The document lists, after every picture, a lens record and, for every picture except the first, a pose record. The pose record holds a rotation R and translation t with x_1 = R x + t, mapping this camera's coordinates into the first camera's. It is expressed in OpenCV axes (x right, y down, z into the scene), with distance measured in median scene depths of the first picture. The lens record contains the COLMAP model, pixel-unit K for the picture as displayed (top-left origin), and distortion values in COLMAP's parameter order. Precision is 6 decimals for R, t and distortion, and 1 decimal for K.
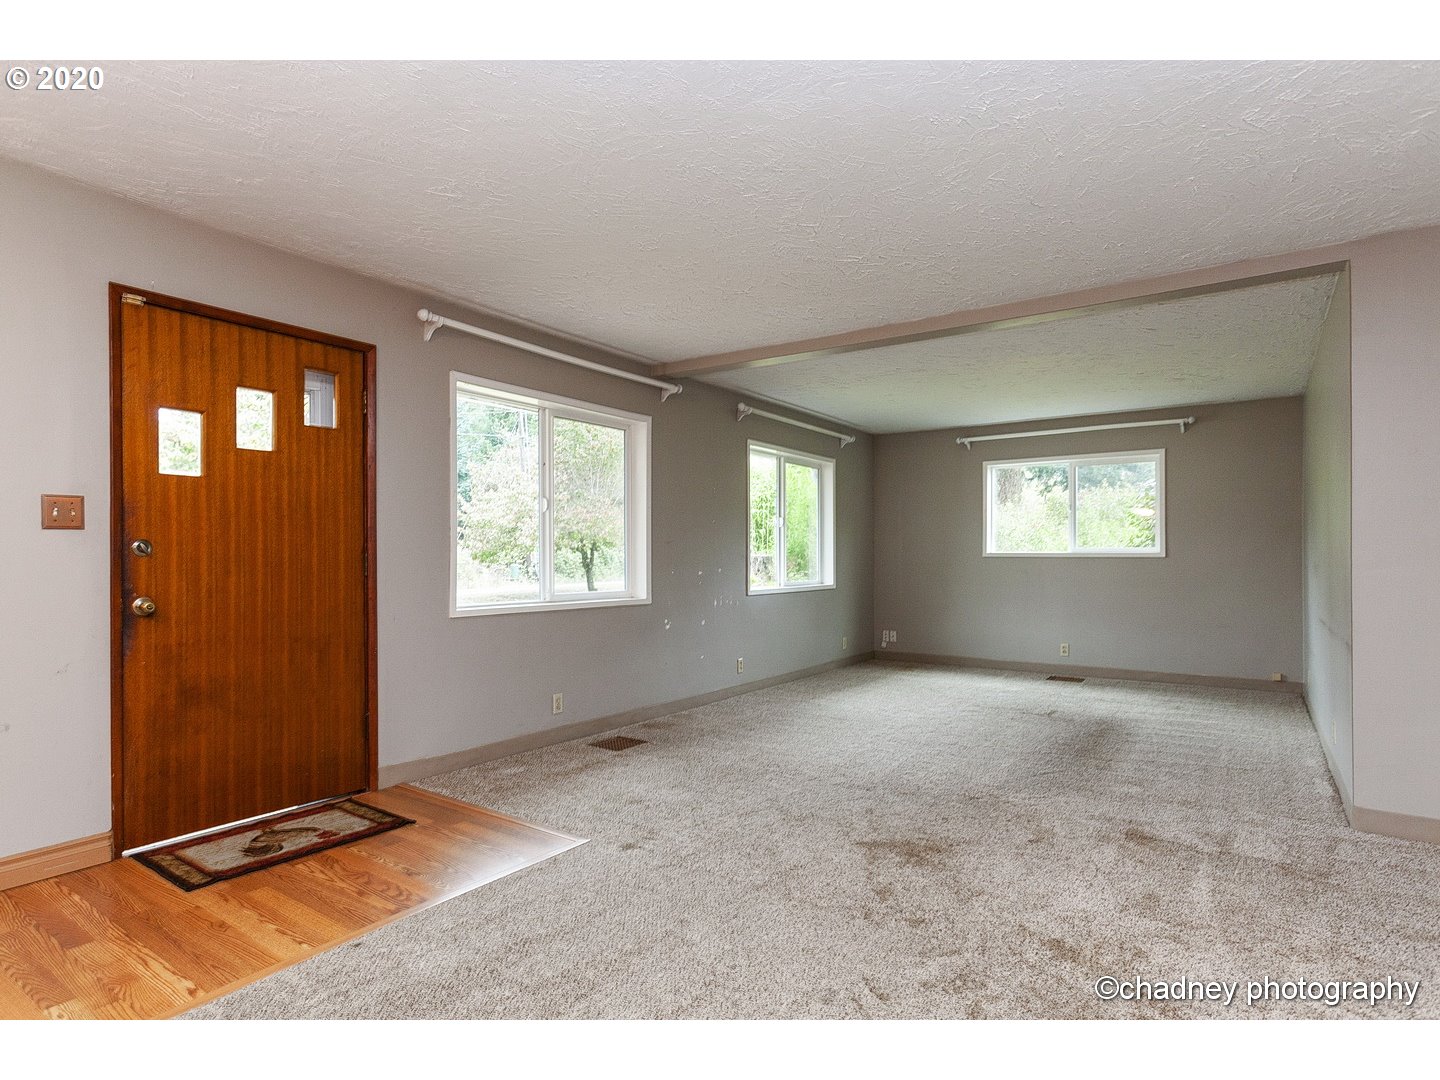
lens RADIAL K [[767.8, 0, 702.4], [0, 767.8, 557.3], [0, 0, 1]] dist [-0.021600, 0.000215]
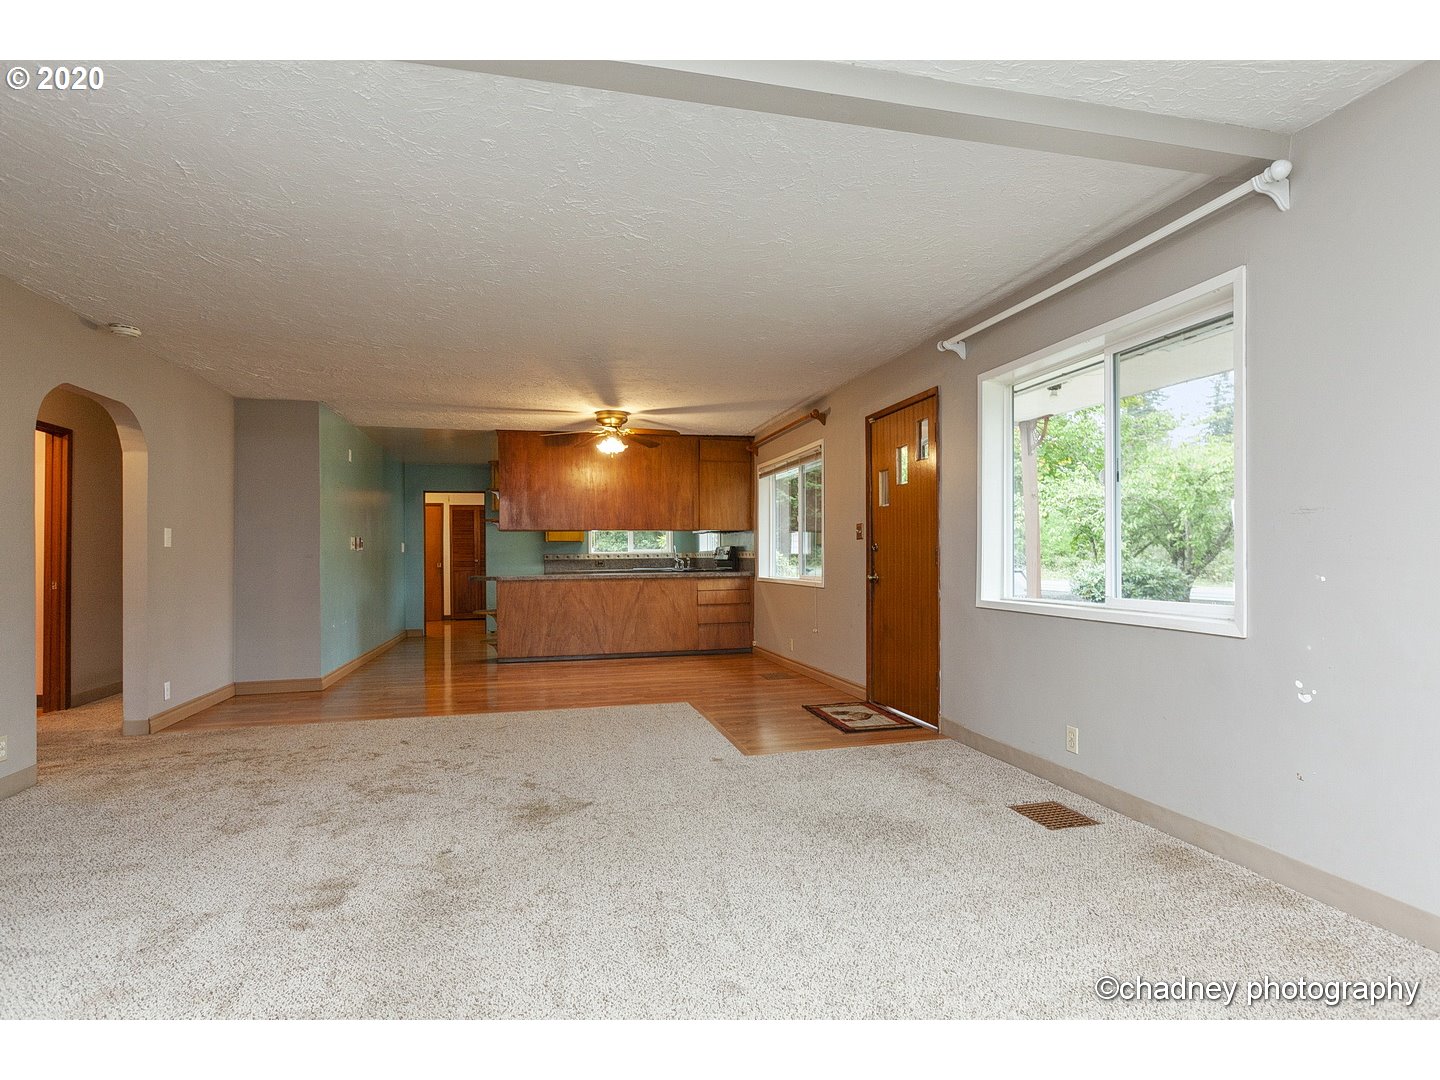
lens RADIAL K [[749.9, 0, 720.0], [0, 749.9, 540.0], [0, 0, 1]] dist [-0.000870, -0.000360]
pose [[-0.653046, -0.011506, -0.757231, 0.393301], [0.007830, 0.999729, -0.021943, 0.003293], [0.757278, -0.020259, -0.652779, 0.797078]]
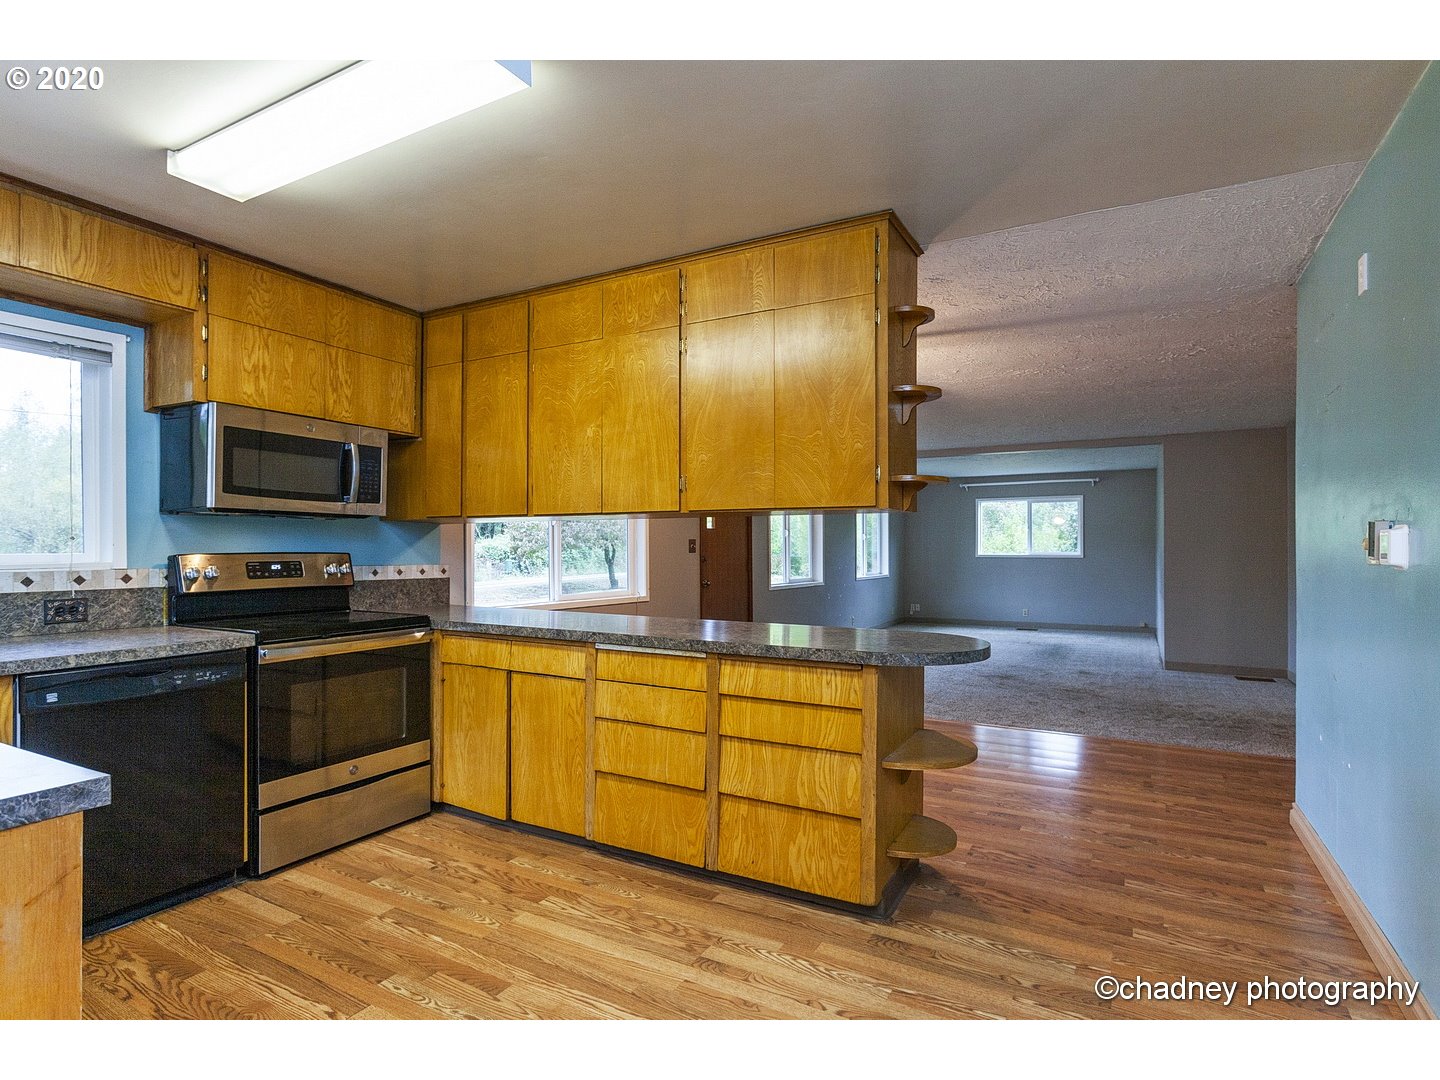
lens RADIAL K [[749.9, 0, 720.0], [0, 749.9, 540.0], [0, 0, 1]] dist [-0.000870, -0.000360]
pose [[0.993997, 0.000783, 0.109407, -0.392090], [0.000838, 0.999890, -0.014775, -0.015722], [-0.109407, 0.014778, 0.993887, -0.591030]]
